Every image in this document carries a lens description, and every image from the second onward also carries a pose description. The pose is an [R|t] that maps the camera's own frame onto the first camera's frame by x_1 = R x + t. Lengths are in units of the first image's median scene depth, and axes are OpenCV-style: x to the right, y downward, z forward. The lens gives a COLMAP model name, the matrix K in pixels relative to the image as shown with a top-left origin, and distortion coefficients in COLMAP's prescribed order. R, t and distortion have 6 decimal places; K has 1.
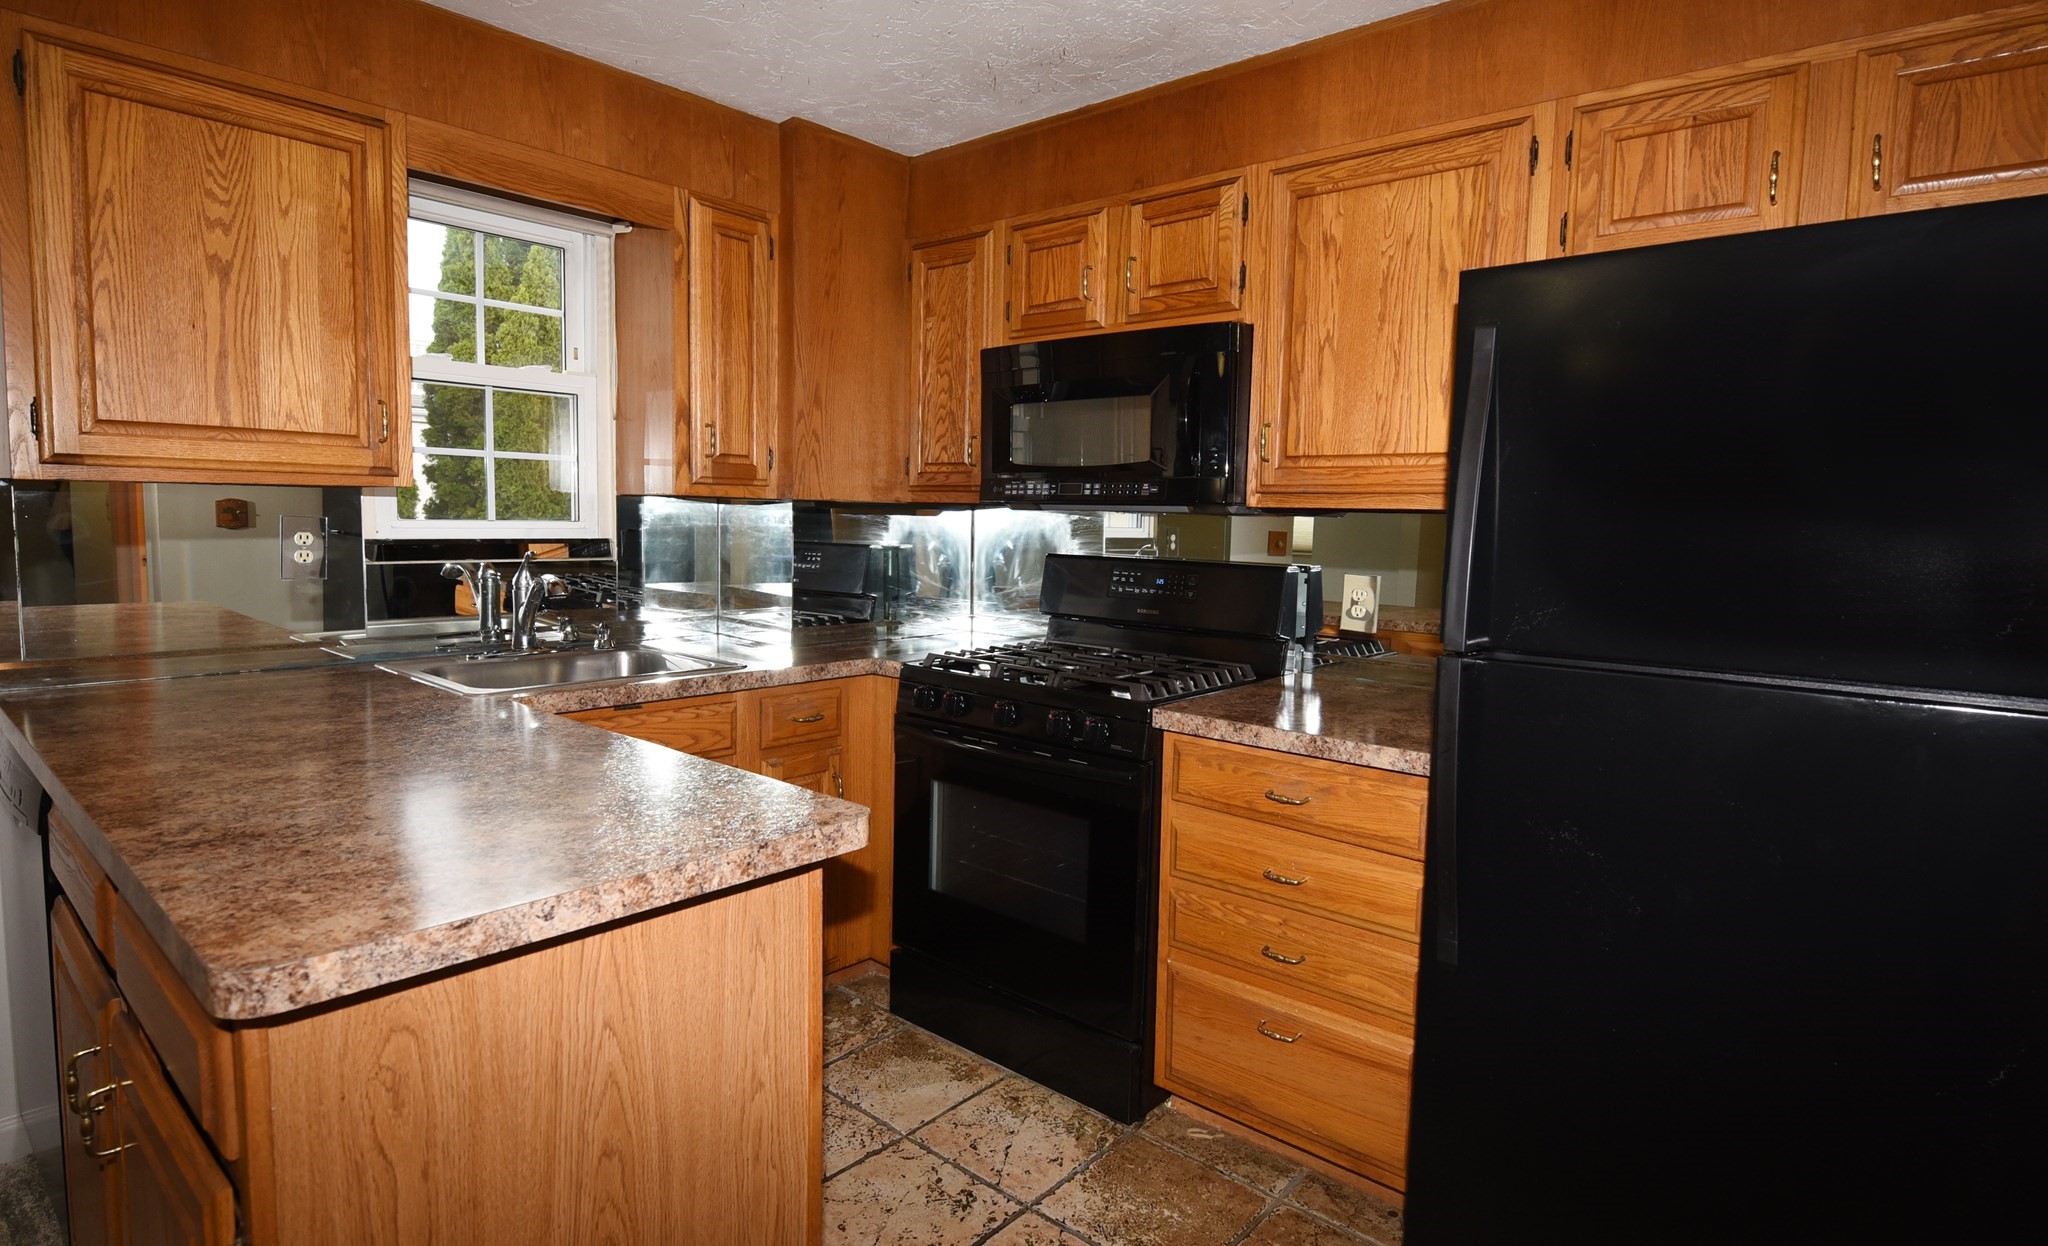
lens RADIAL K [[1052.4, 0, 1024.0], [0, 1052.4, 623.0], [0, 0, 1]] dist [-0.003274, -0.000738]
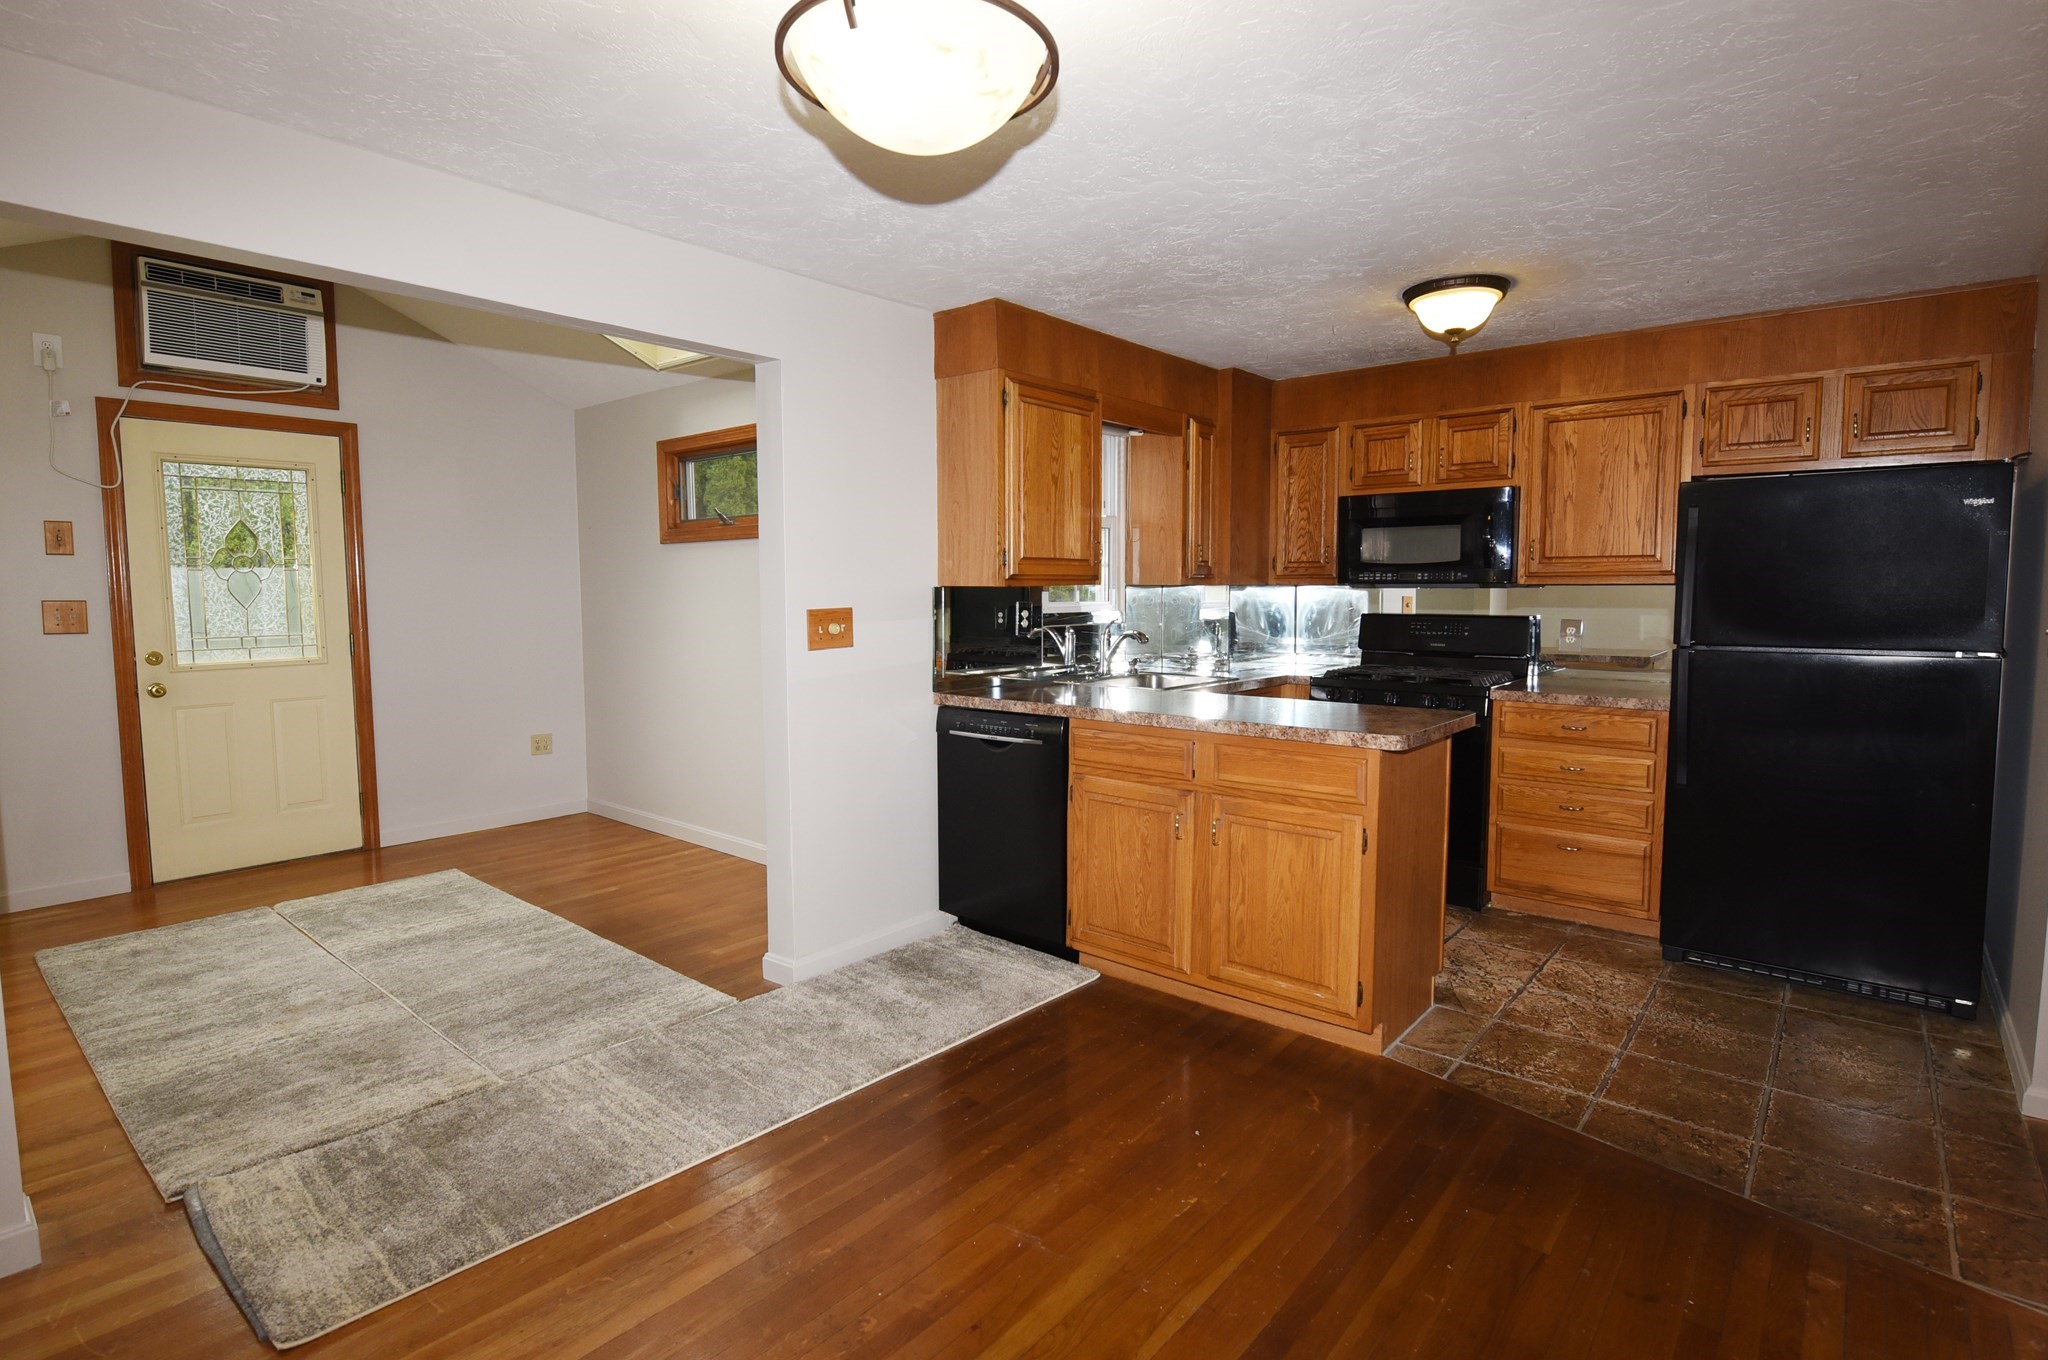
lens RADIAL K [[1014.1, 0, 1024.0], [0, 1014.1, 680.0], [0, 0, 1]] dist [-0.002186, -0.000738]
pose [[0.999623, -0.025239, 0.010793, -0.694313], [0.025361, 0.999614, -0.011337, 0.057384], [-0.010503, 0.011606, 0.999877, -0.789576]]
